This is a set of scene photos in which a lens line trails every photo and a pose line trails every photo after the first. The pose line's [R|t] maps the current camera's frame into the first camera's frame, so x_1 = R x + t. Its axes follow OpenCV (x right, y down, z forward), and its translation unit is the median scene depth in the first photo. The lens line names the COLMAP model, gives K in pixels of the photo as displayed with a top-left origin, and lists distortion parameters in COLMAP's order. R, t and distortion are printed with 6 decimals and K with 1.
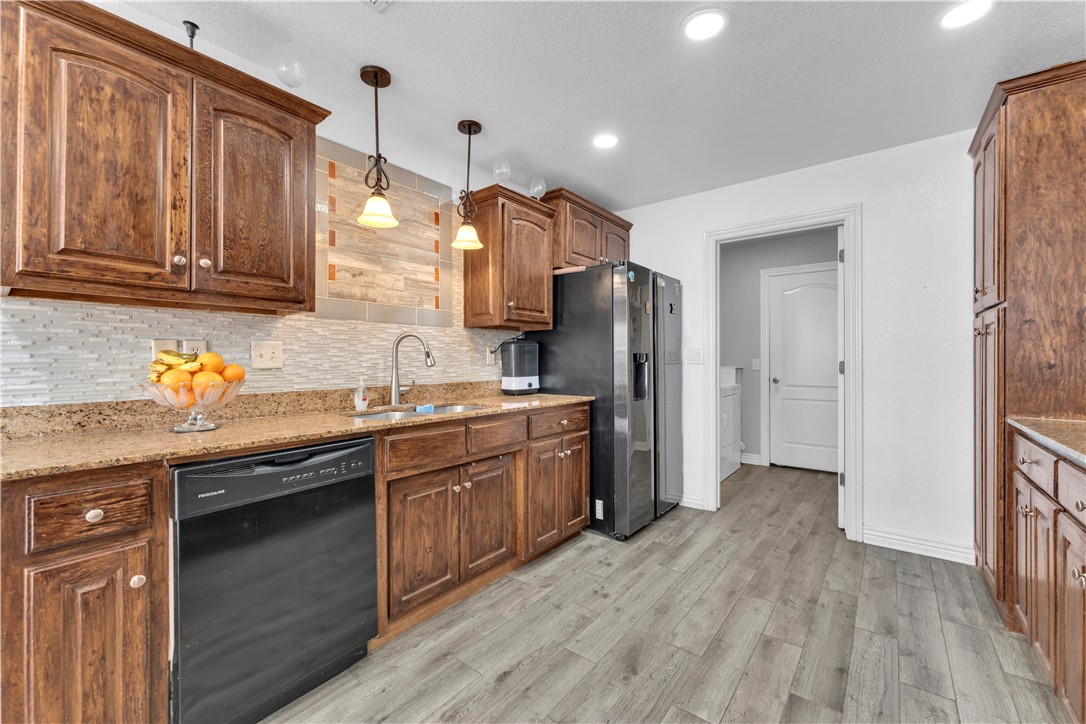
lens RADIAL K [[441.8, 0, 543.0], [0, 441.8, 362.0], [0, 0, 1]] dist [0.002941, 0.000192]
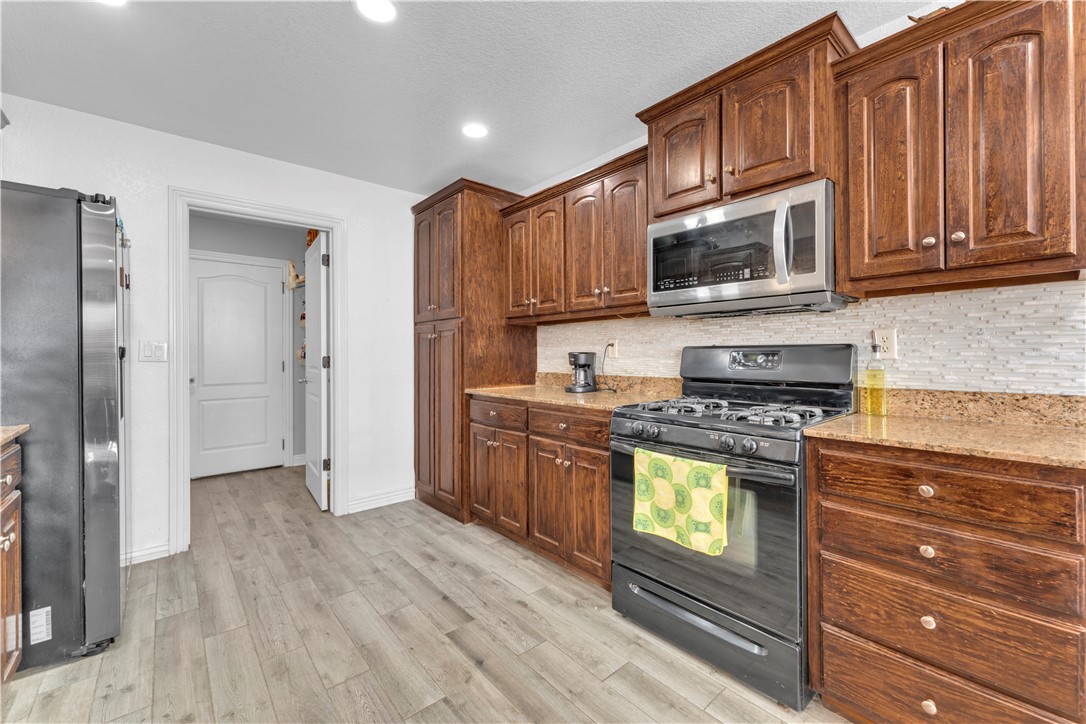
lens RADIAL K [[443.1, 0, 543.3], [0, 443.1, 350.7], [0, 0, 1]] dist [0.001082, 0.000258]
pose [[0.195515, 0.006376, 0.980680, -0.379414], [0.010976, 0.999902, -0.008689, 0.000226], [-0.980639, 0.012463, 0.195426, 0.338497]]
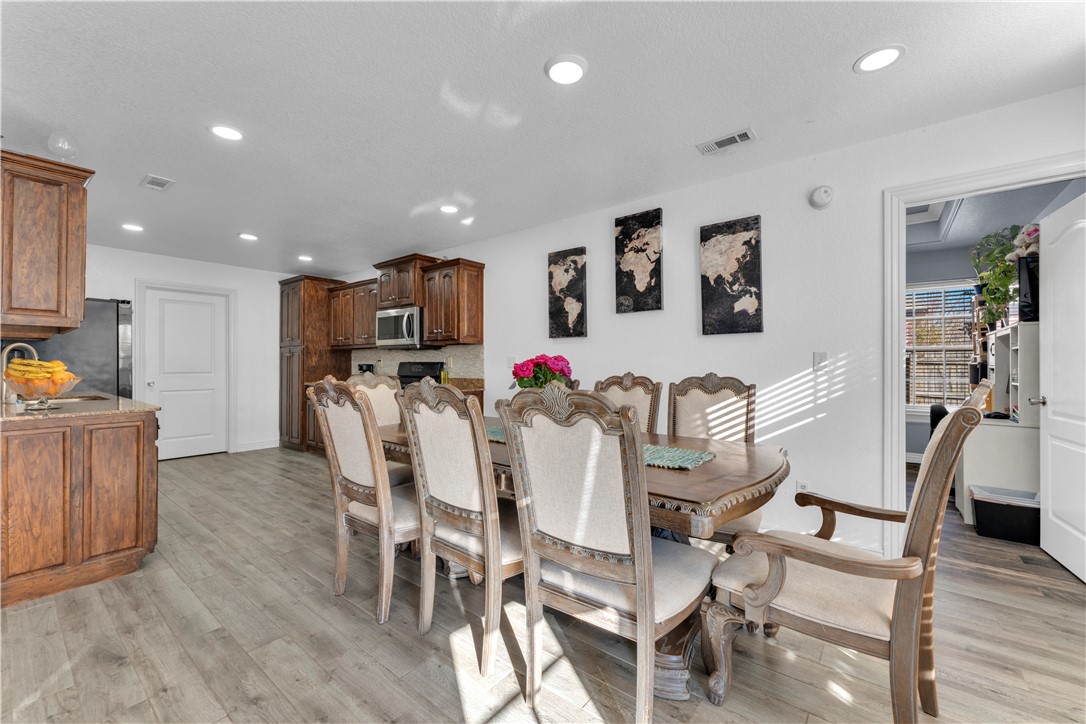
lens RADIAL K [[435.2, 0, 541.1], [0, 435.2, 363.9], [0, 0, 1]] dist [0.000945, 0.000123]
pose [[0.010100, 0.003146, 0.999944, -1.614836], [0.003089, 0.999990, -0.003178, 0.003418], [-0.999944, 0.003120, 0.010090, -0.555386]]
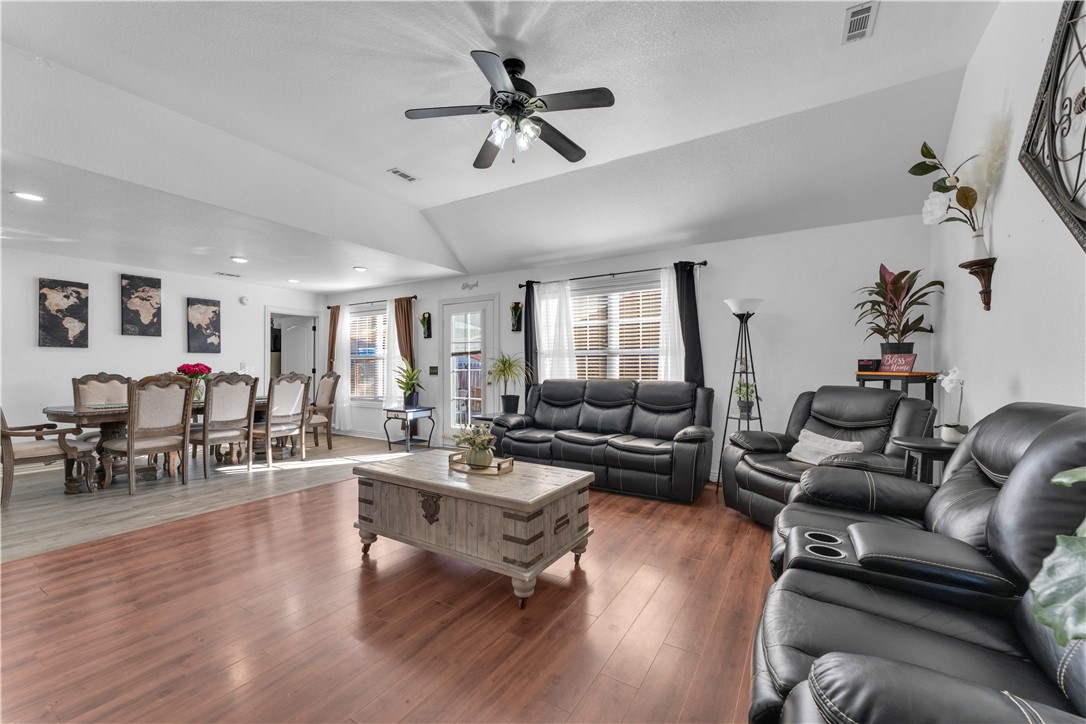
lens RADIAL K [[441.8, 0, 543.0], [0, 441.8, 362.0], [0, 0, 1]] dist [0.002941, 0.000192]
pose [[-0.992772, 0.003506, -0.119965, -2.066442], [0.004614, 0.999949, -0.008964, 0.001954], [0.119927, -0.009453, -0.992738, 1.847114]]
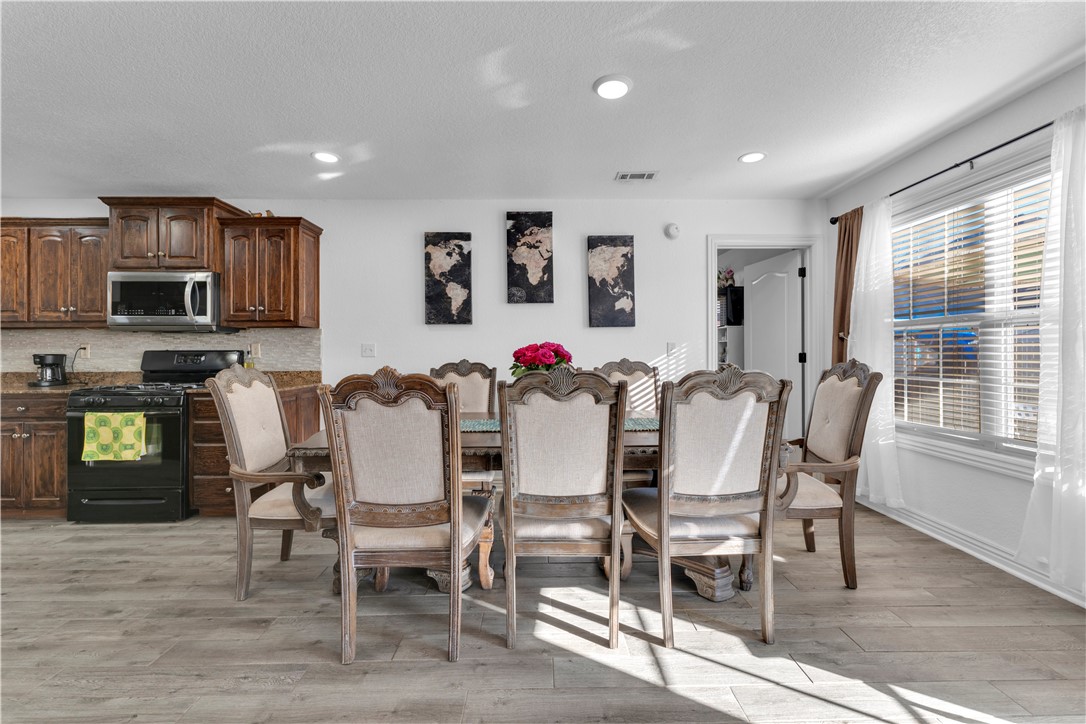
lens RADIAL K [[443.1, 0, 543.3], [0, 443.1, 350.7], [0, 0, 1]] dist [0.001082, 0.000258]
pose [[-0.627873, 0.008125, 0.778274, -1.426491], [0.008097, 0.999960, -0.003906, 0.003131], [-0.778274, 0.003849, -0.627913, 0.106706]]
